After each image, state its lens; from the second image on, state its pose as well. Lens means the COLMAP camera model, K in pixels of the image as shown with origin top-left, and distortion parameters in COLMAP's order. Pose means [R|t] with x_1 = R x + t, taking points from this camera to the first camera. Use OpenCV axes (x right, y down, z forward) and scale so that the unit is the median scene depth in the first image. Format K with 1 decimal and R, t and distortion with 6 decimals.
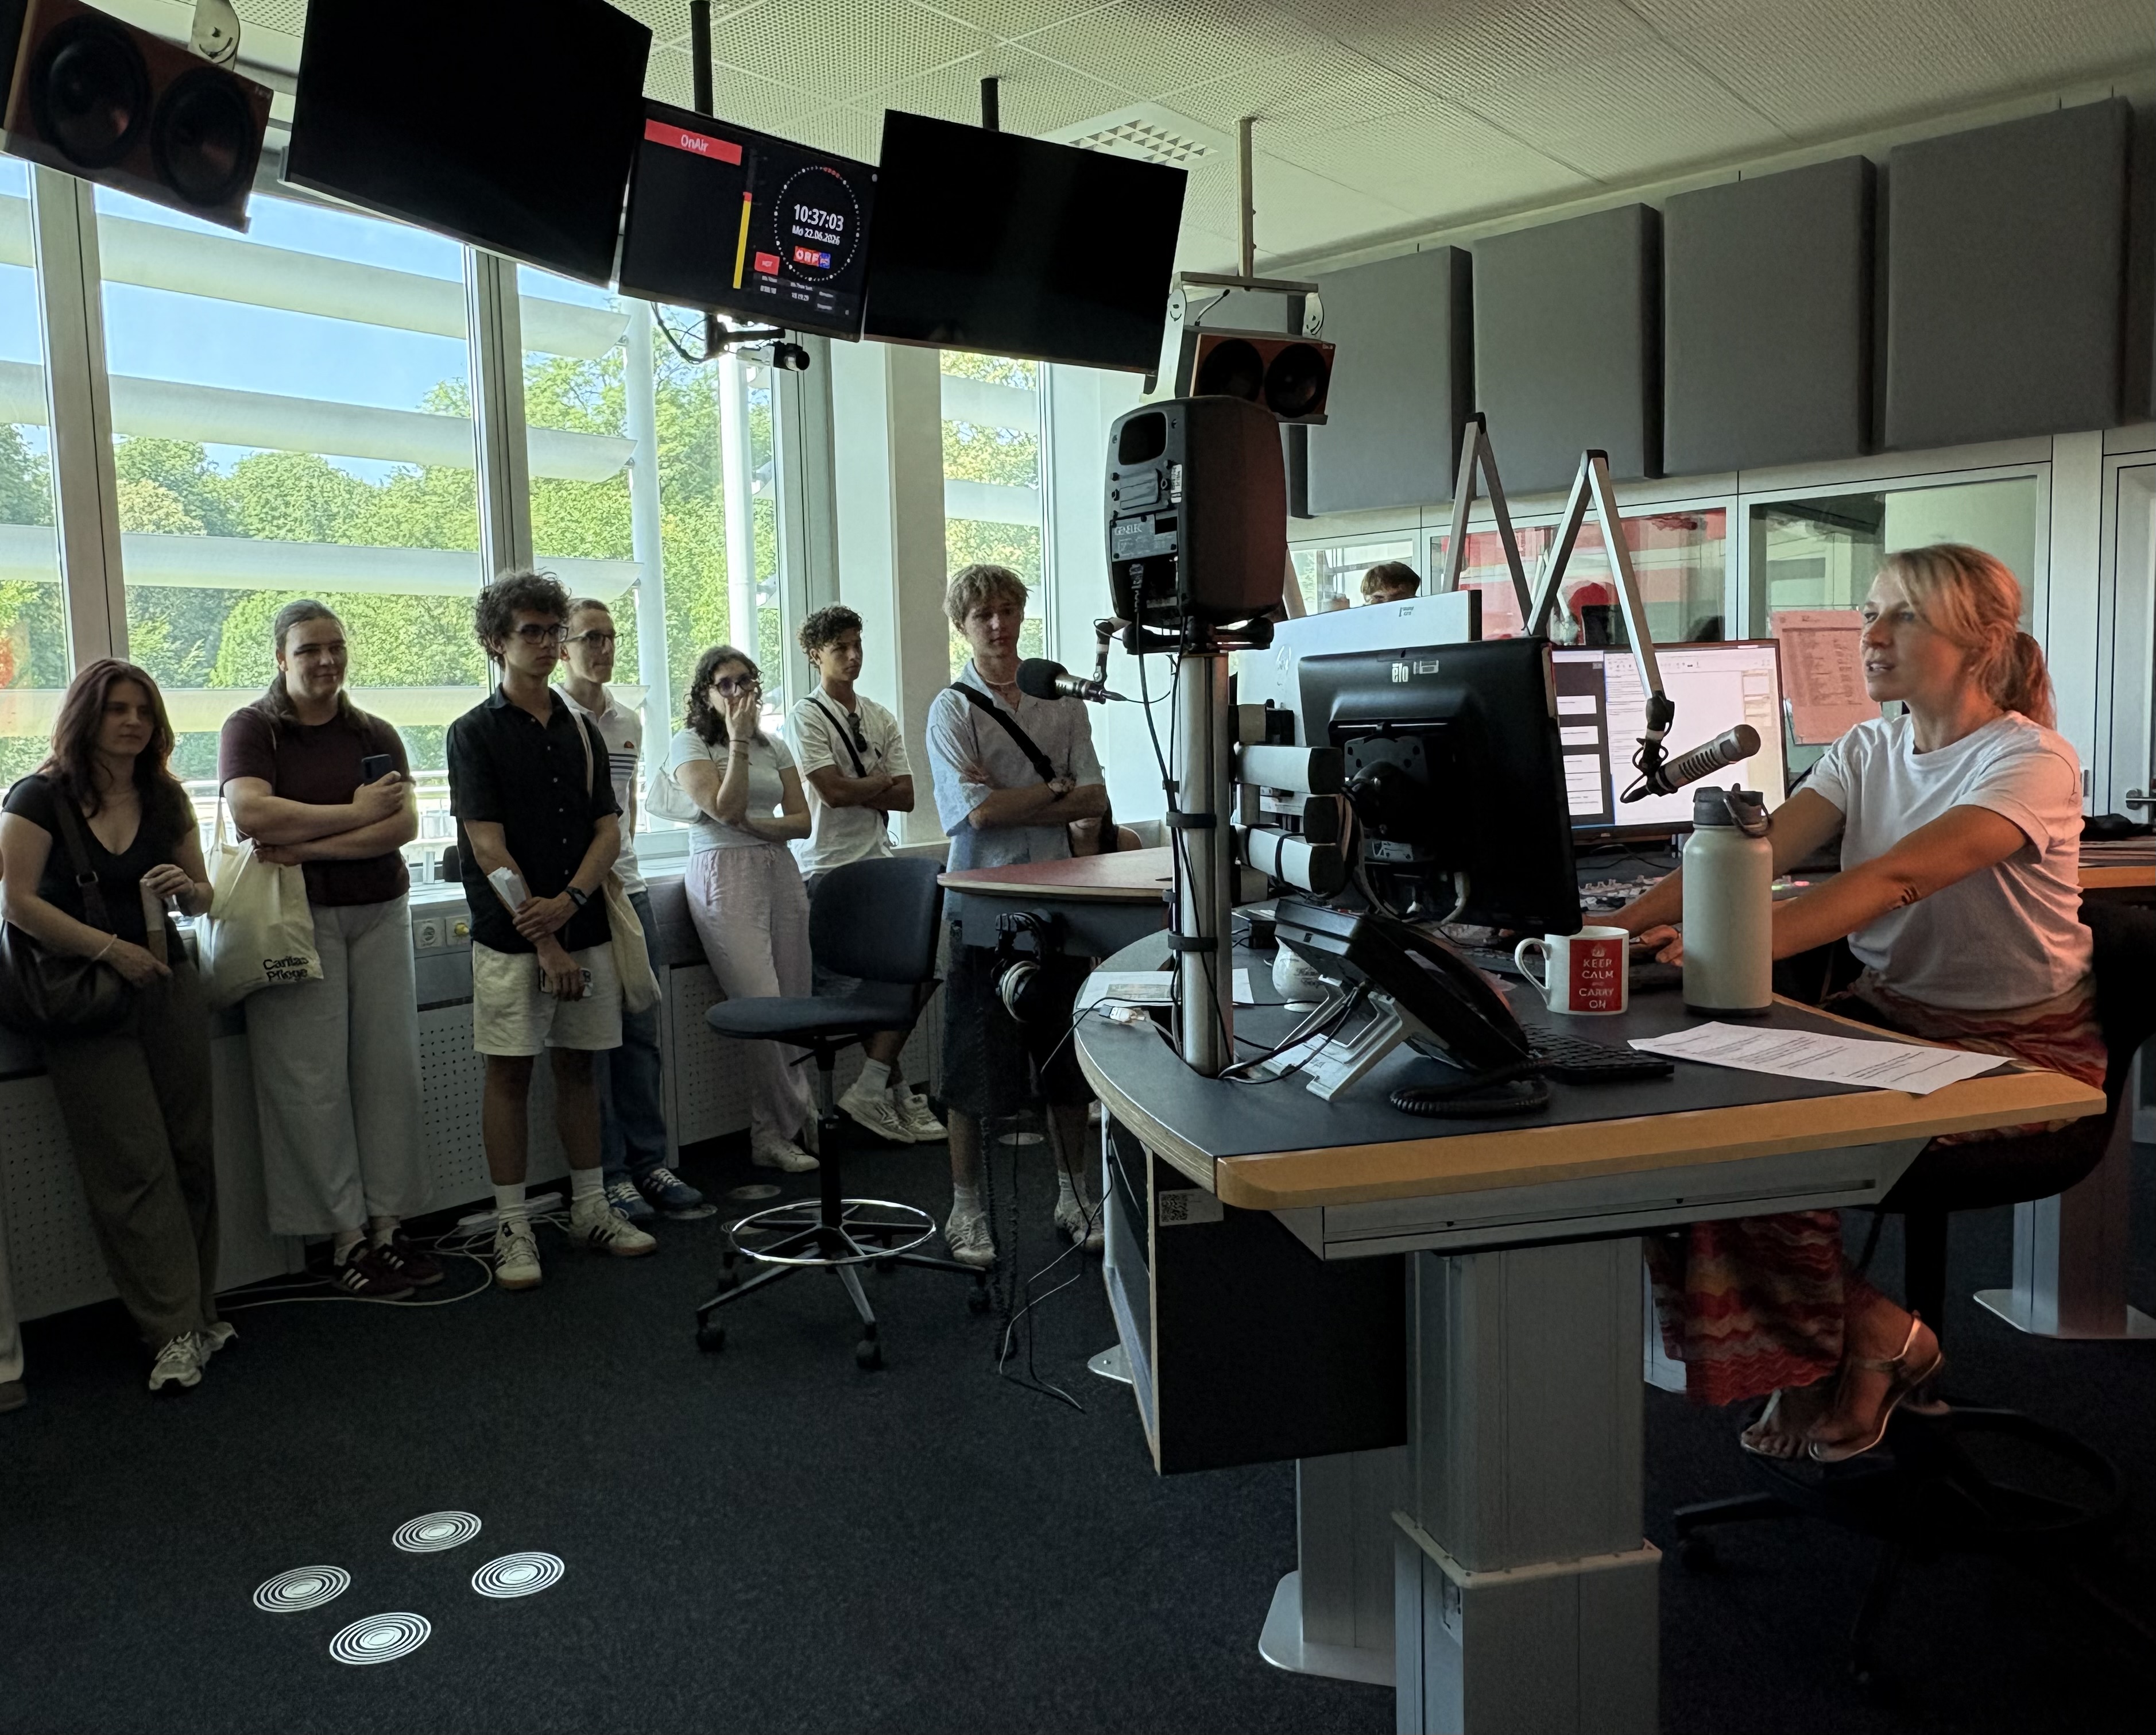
lens RADIAL K [[1852.6, 0, 1074.8], [0, 1852.6, 879.9], [0, 0, 1]] dist [0.004344, -0.014679]
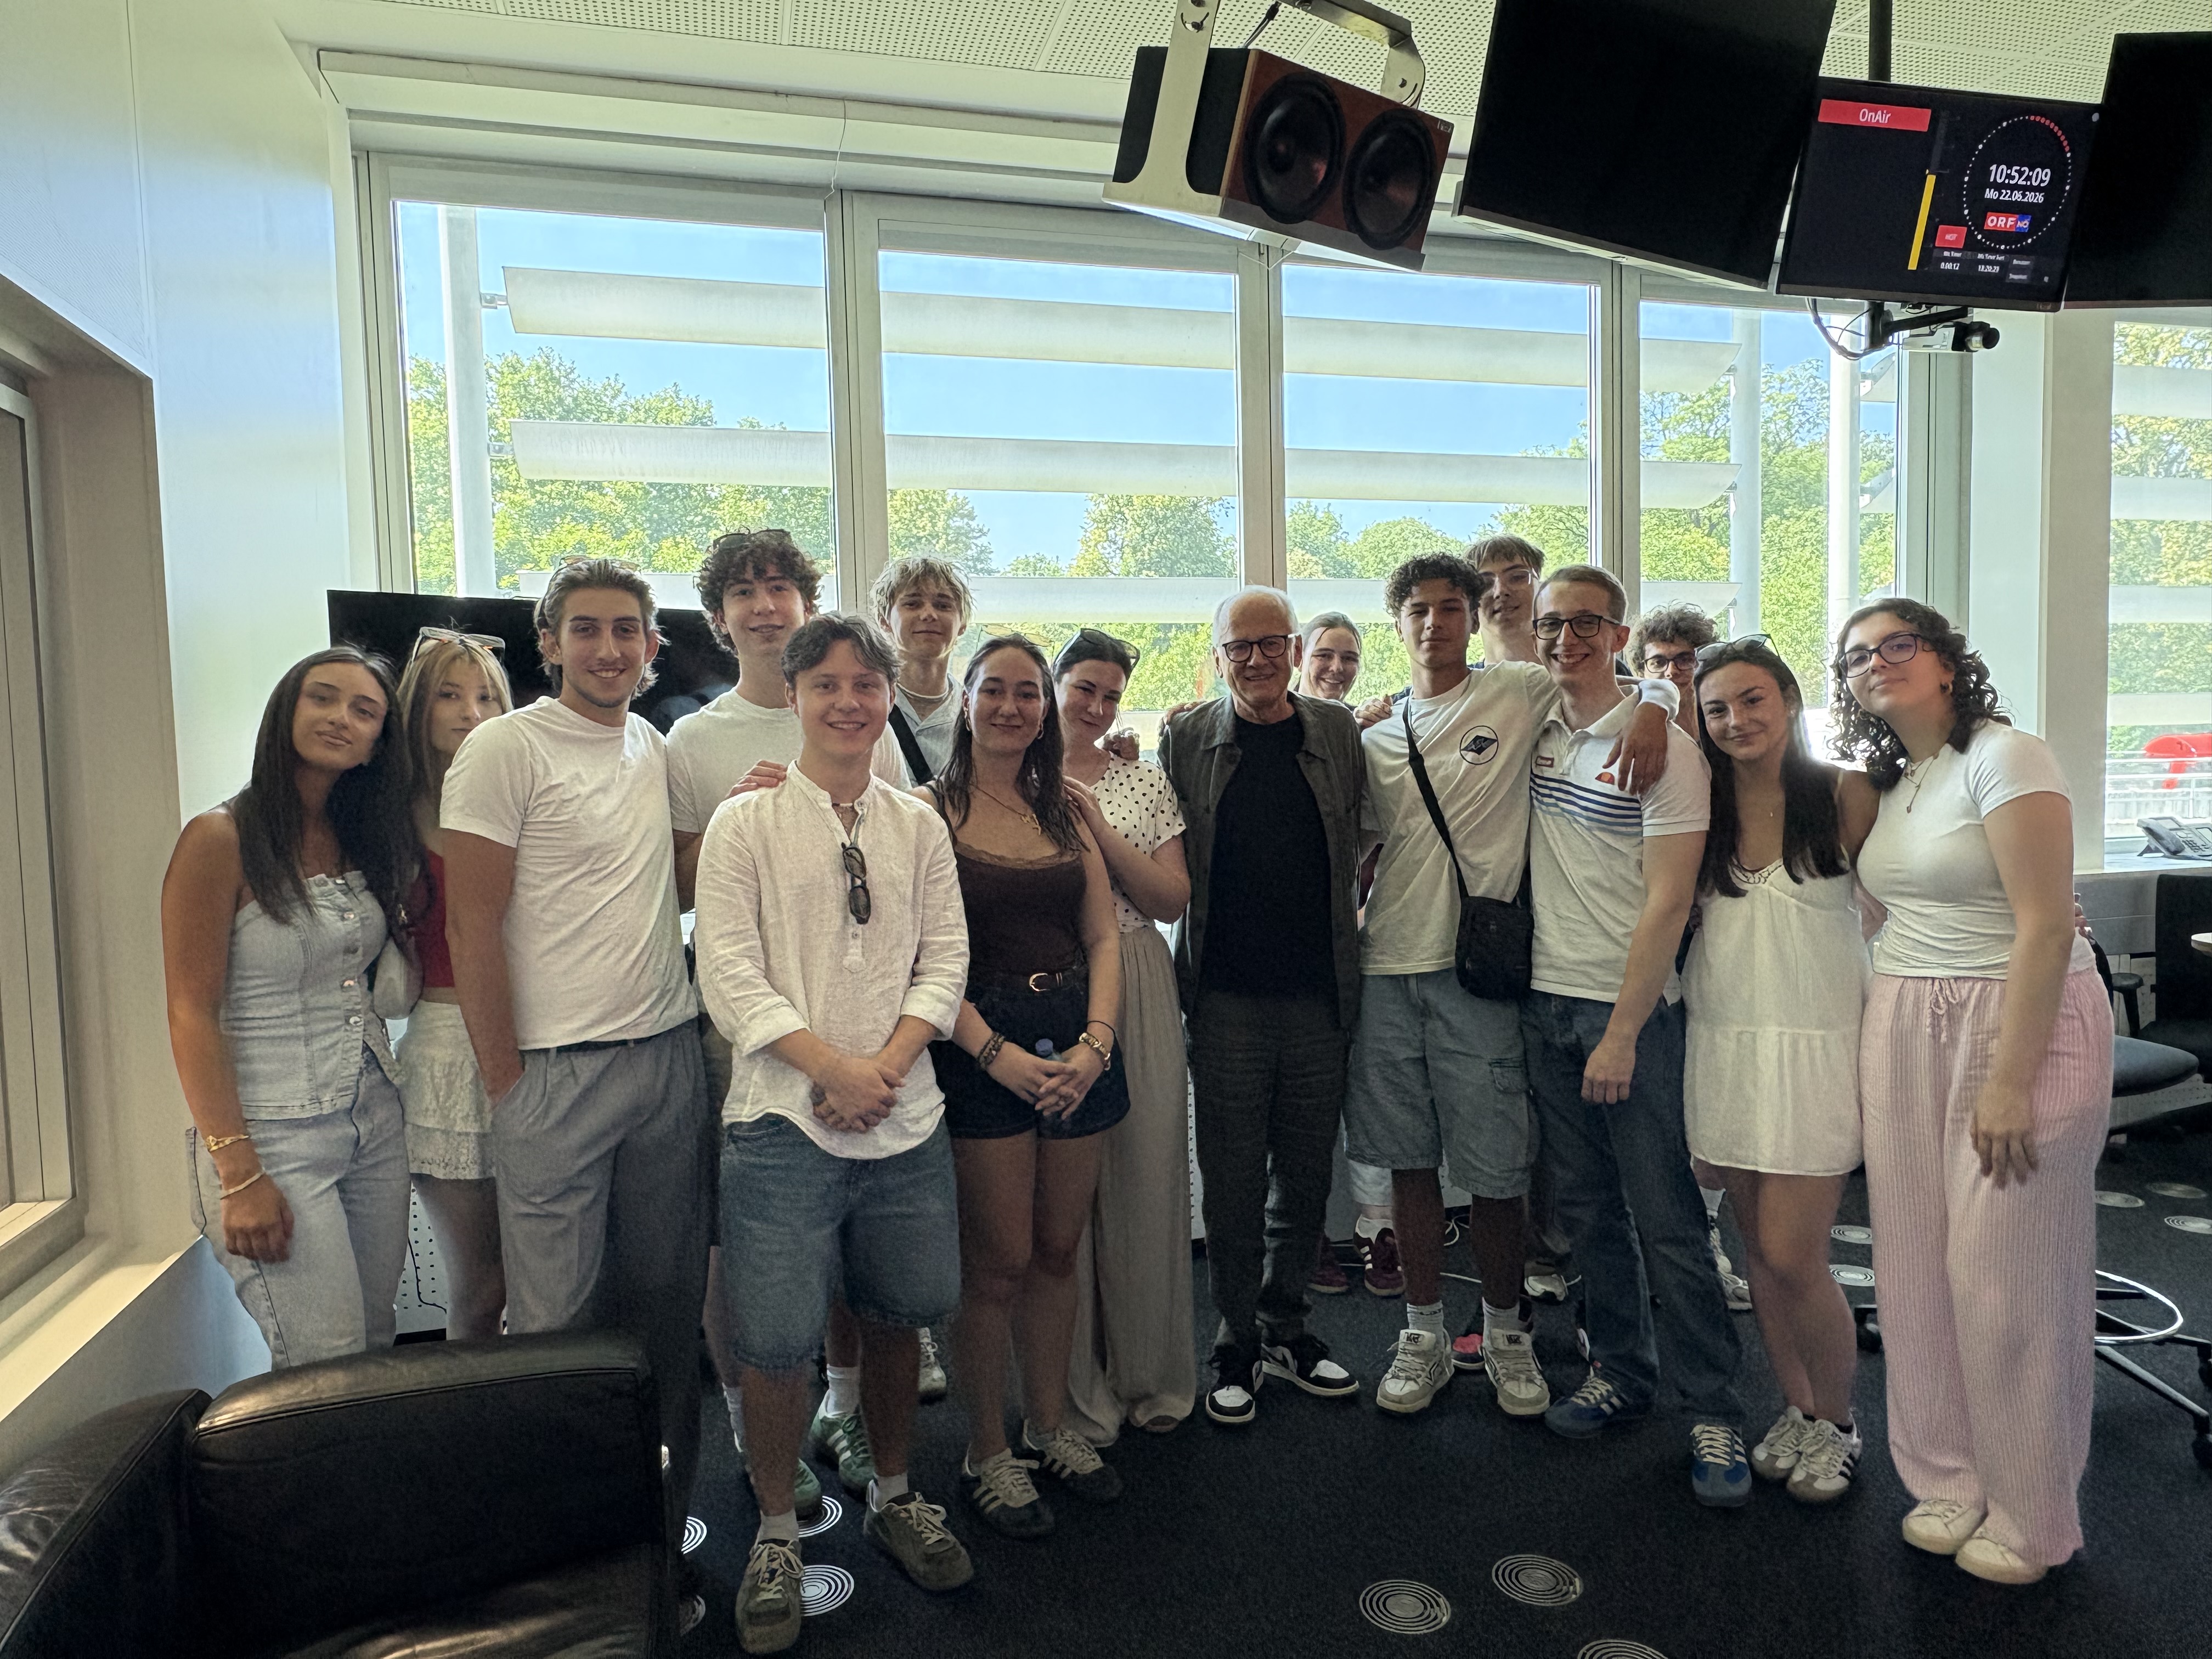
lens RADIAL K [[1426.9, 0, 1106.0], [0, 1426.9, 829.5], [0, 0, 1]] dist [0.001105, 0.000408]
pose [[0.833601, 0.041329, -0.550819, -0.113364], [-0.049031, 0.998797, 0.000738, -0.023046], [0.550187, 0.026392, 0.834624, 0.196074]]
